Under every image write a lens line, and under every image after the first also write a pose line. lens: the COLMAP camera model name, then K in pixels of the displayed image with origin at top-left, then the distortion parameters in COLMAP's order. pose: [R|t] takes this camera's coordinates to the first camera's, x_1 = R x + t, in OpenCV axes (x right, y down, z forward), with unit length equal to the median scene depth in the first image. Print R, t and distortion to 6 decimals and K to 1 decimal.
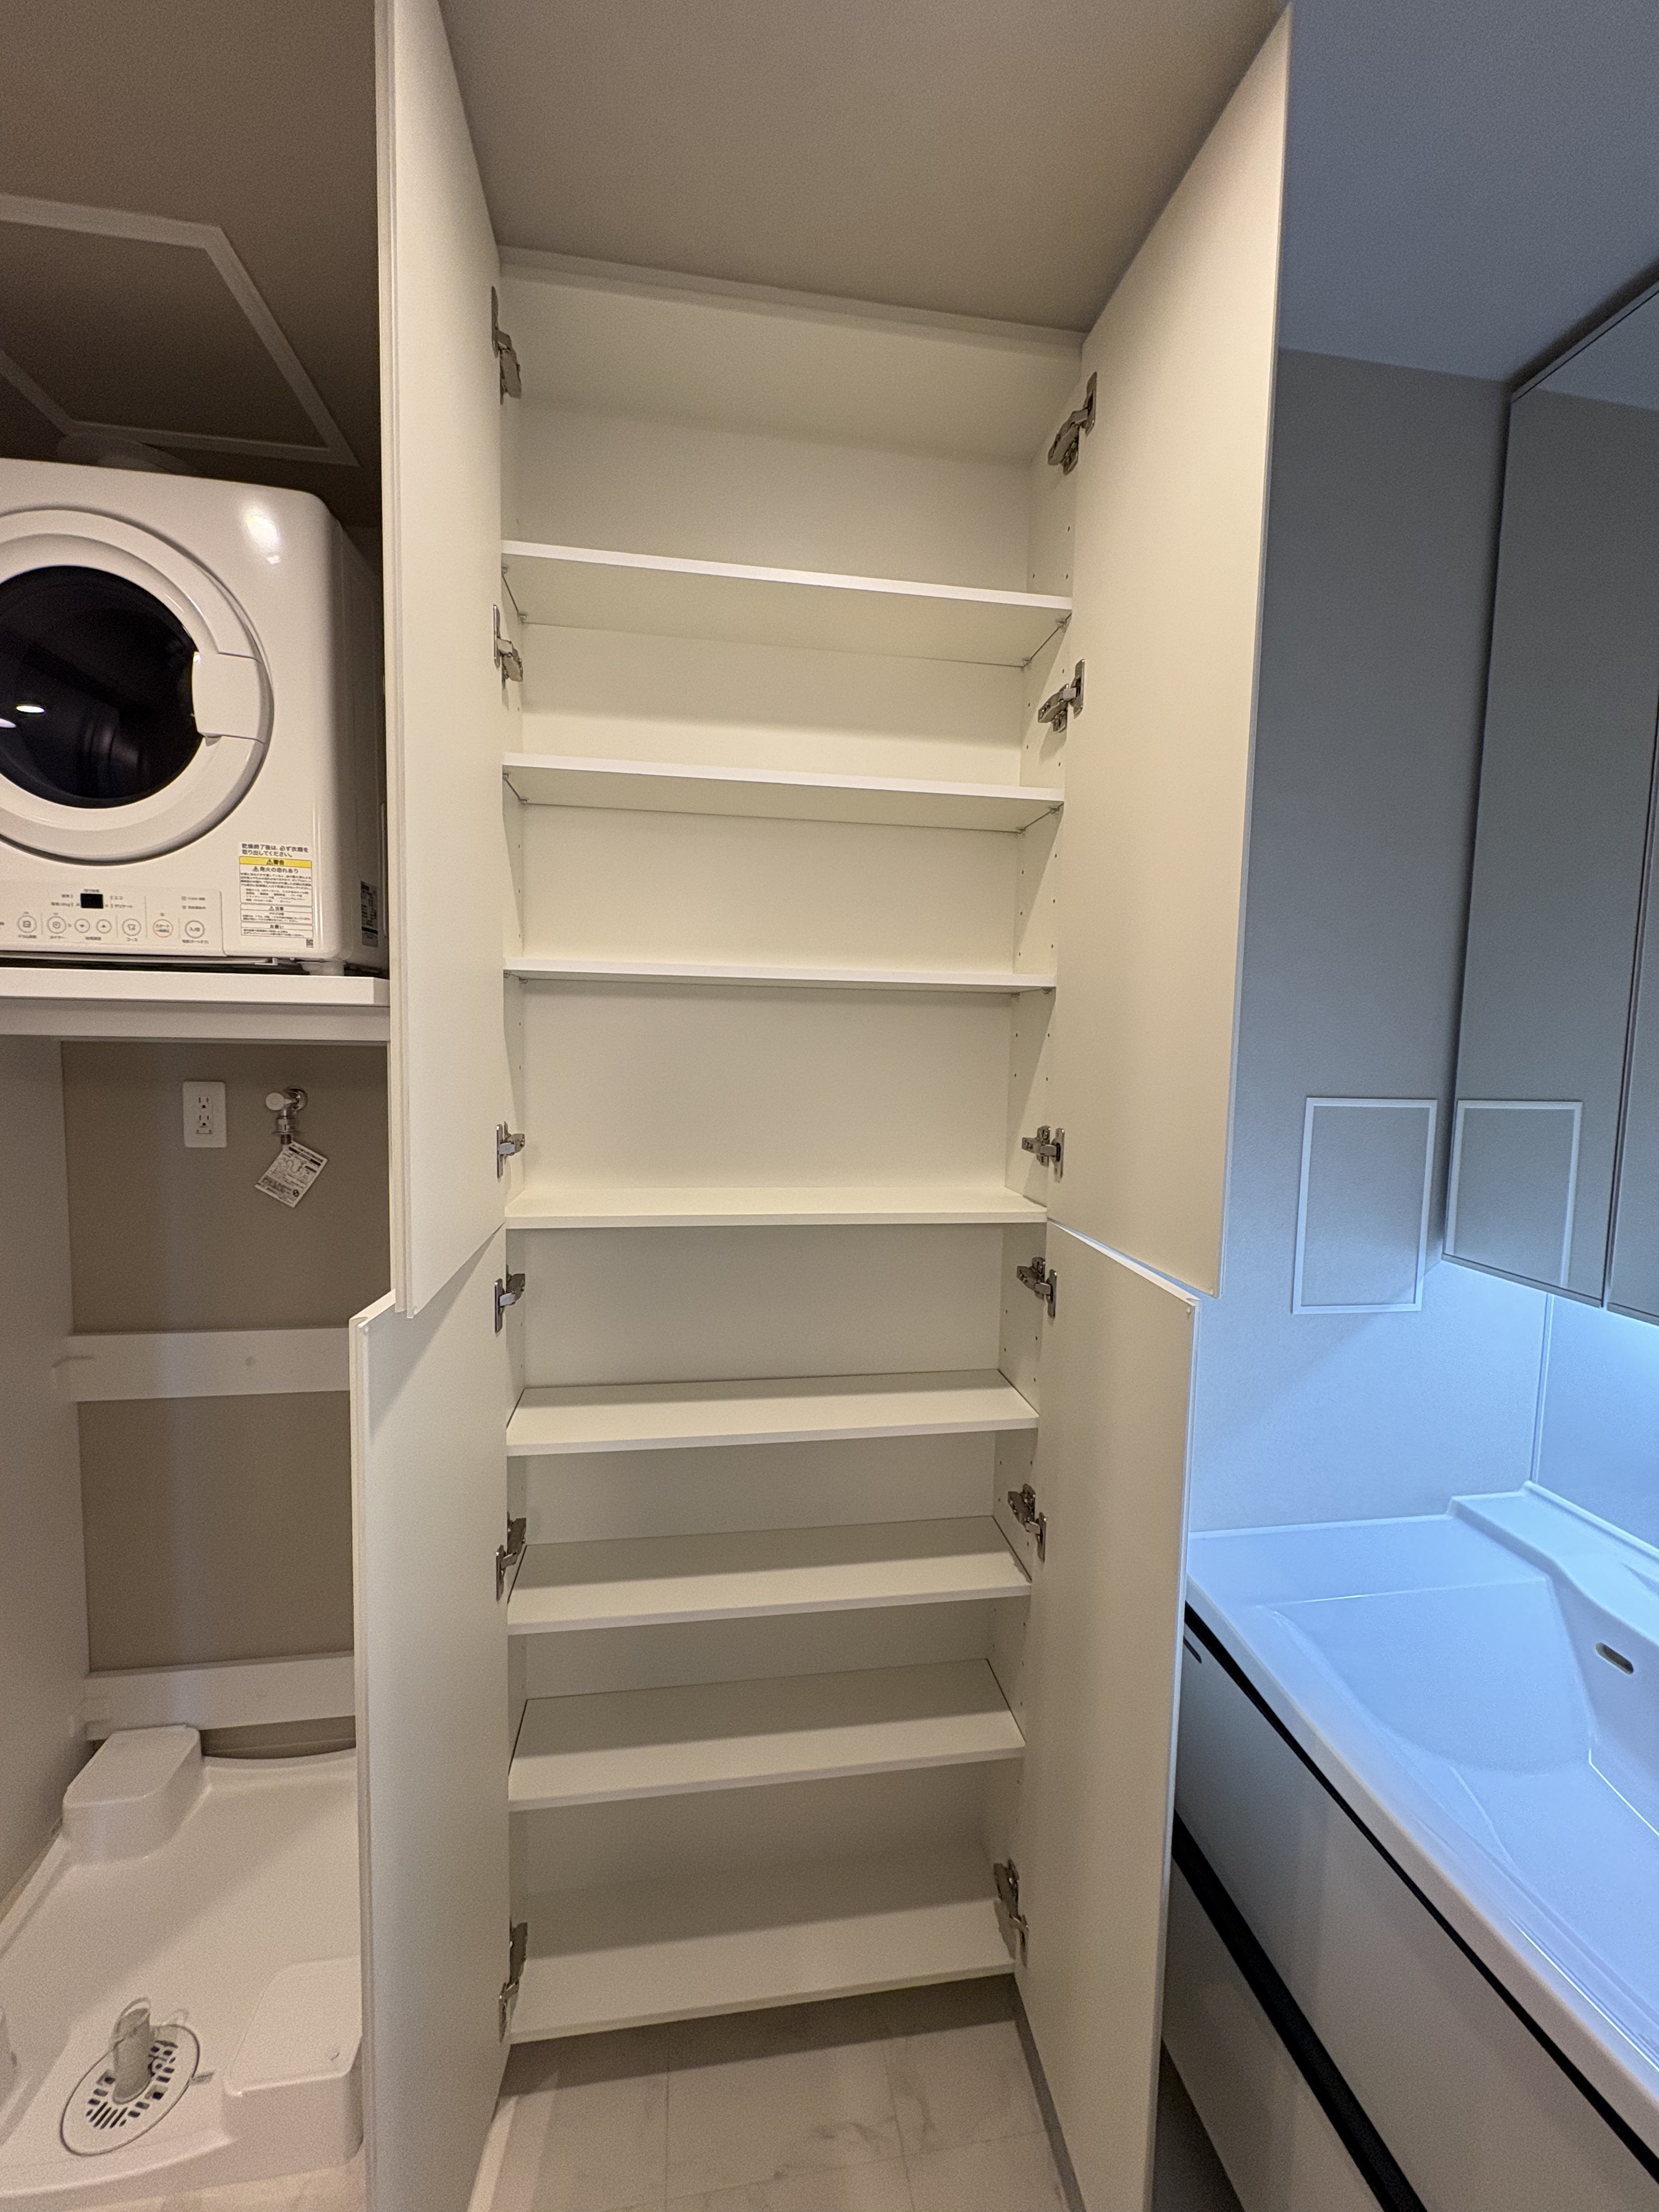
lens RADIAL K [[908.4, 0, 829.5], [0, 908.4, 1106.0], [0, 0, 1]] dist [0.001905, 0.000267]
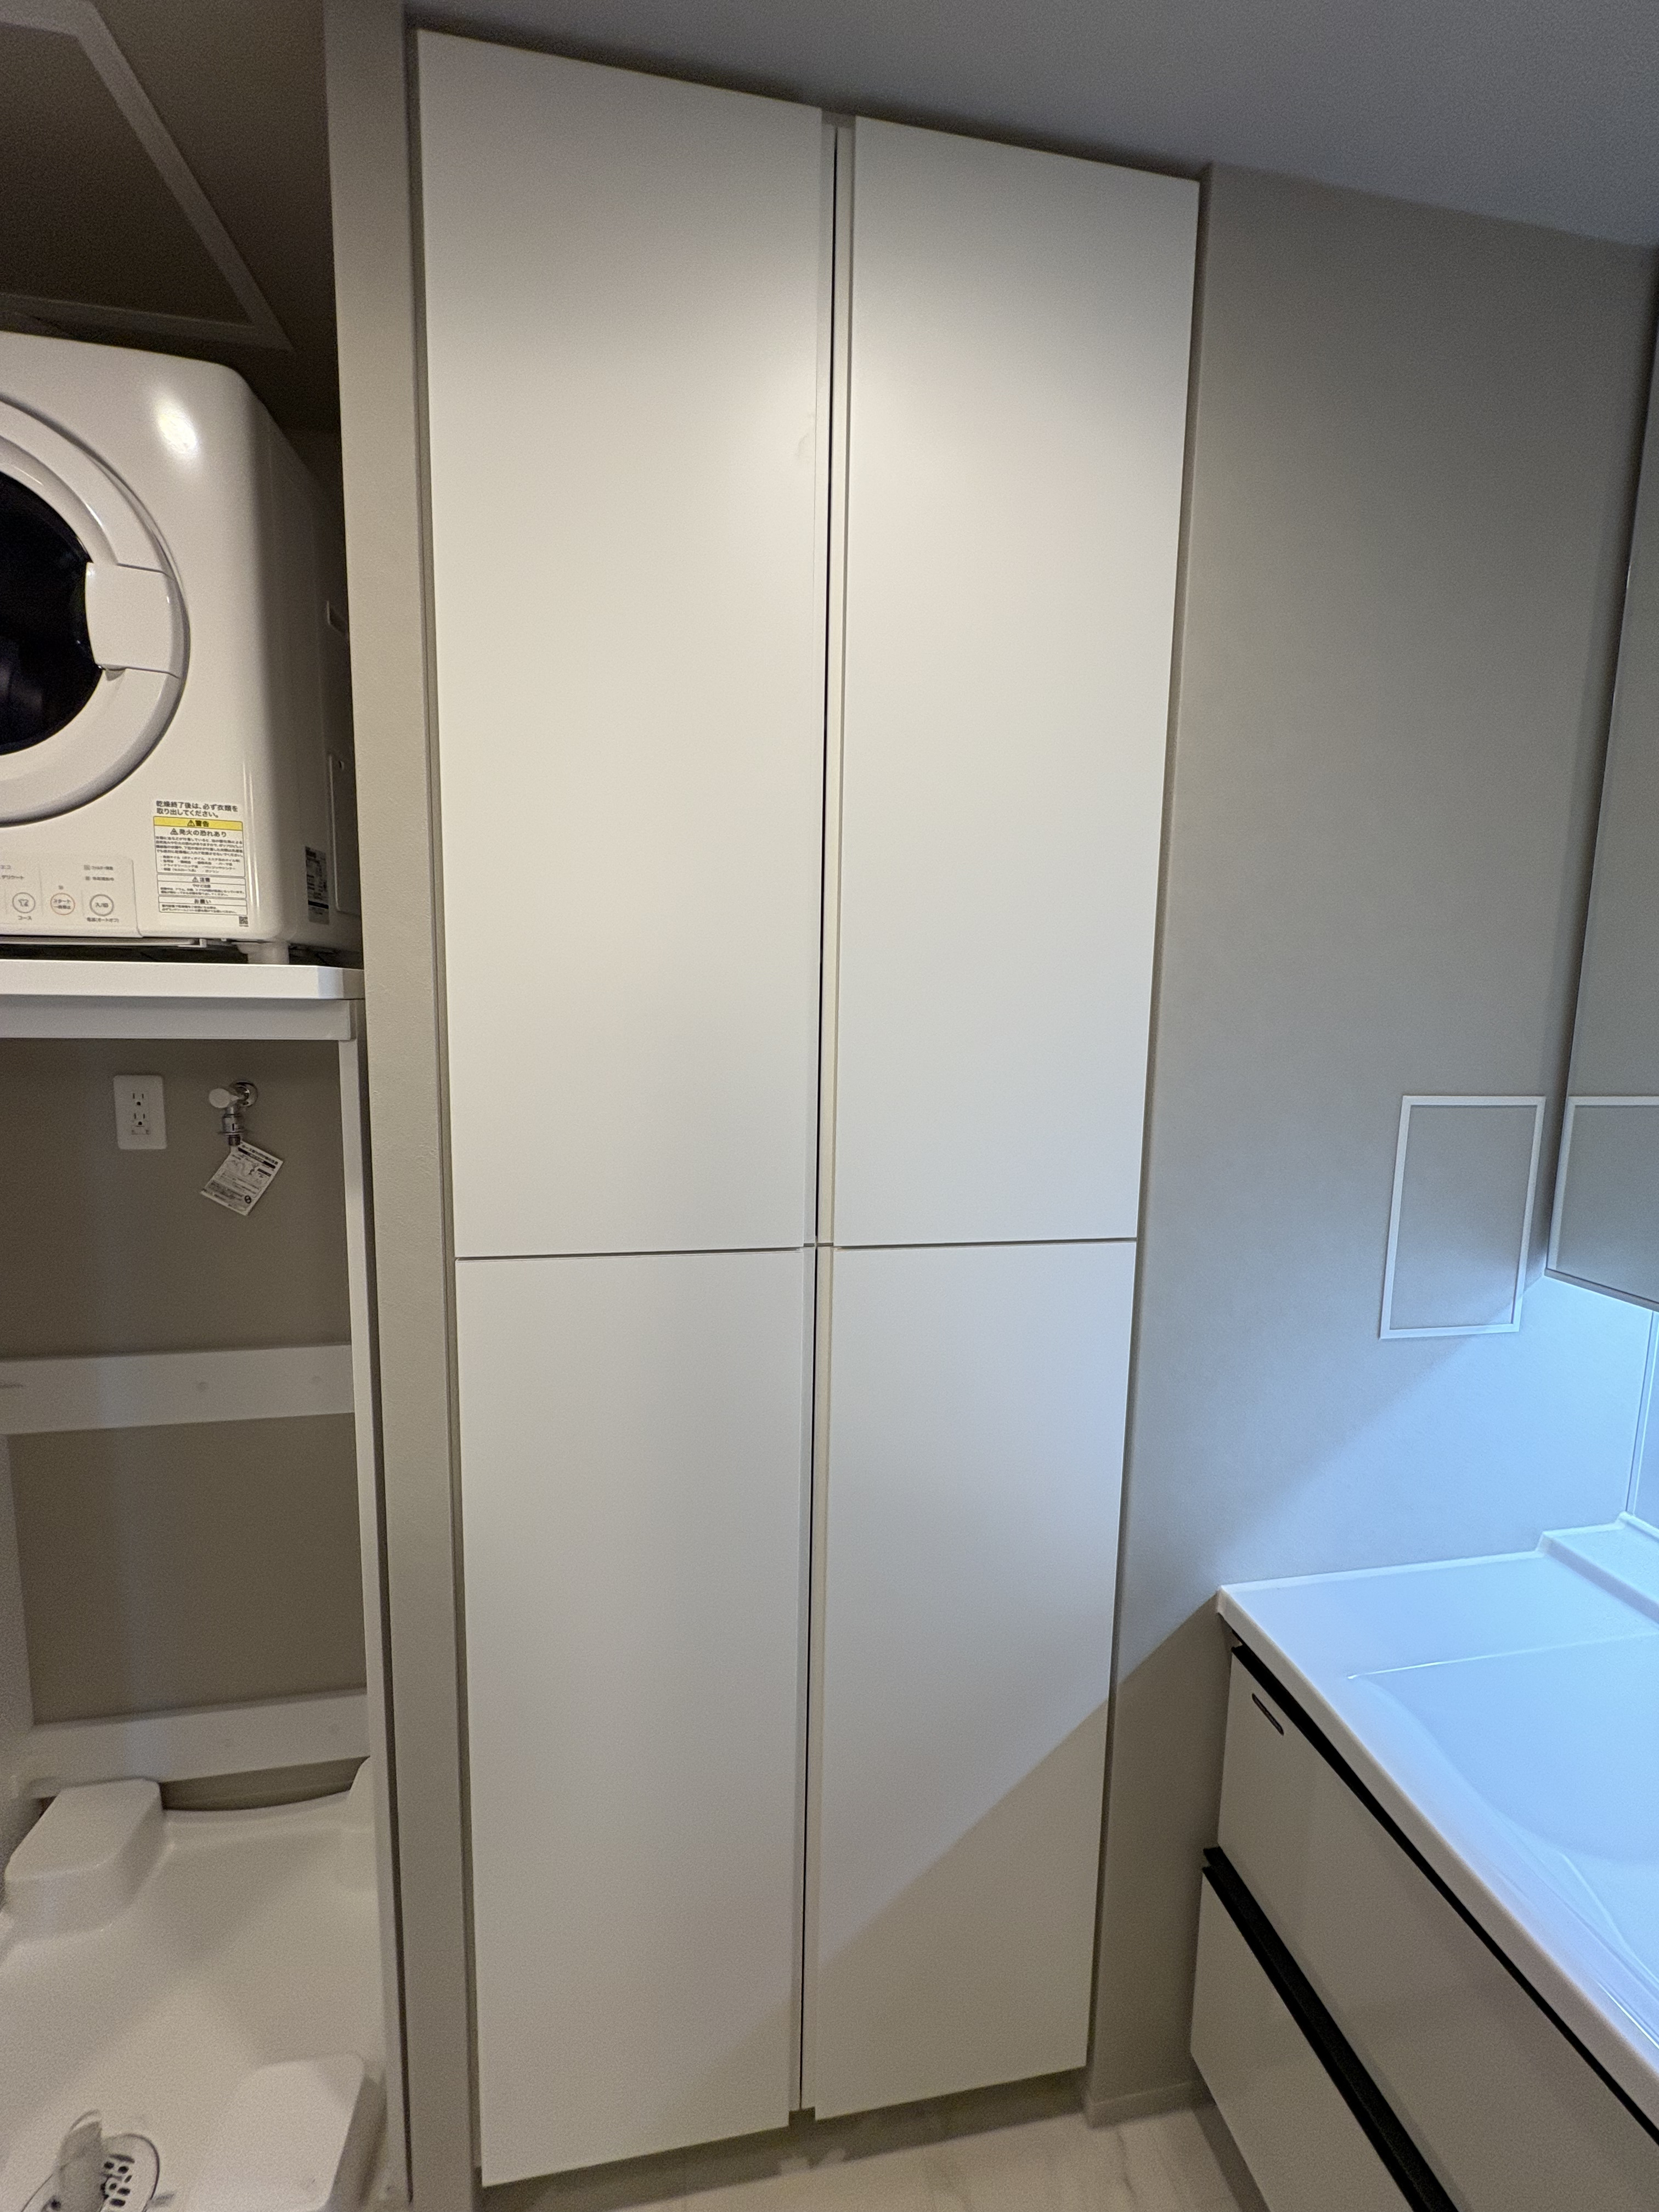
lens RADIAL K [[908.4, 0, 829.5], [0, 908.4, 1106.0], [0, 0, 1]] dist [0.001905, 0.000267]
pose [[0.999789, -0.005937, 0.019655, -0.044487], [0.005171, 0.999233, 0.038804, -0.035286], [-0.019871, -0.038695, 0.999053, 0.132315]]
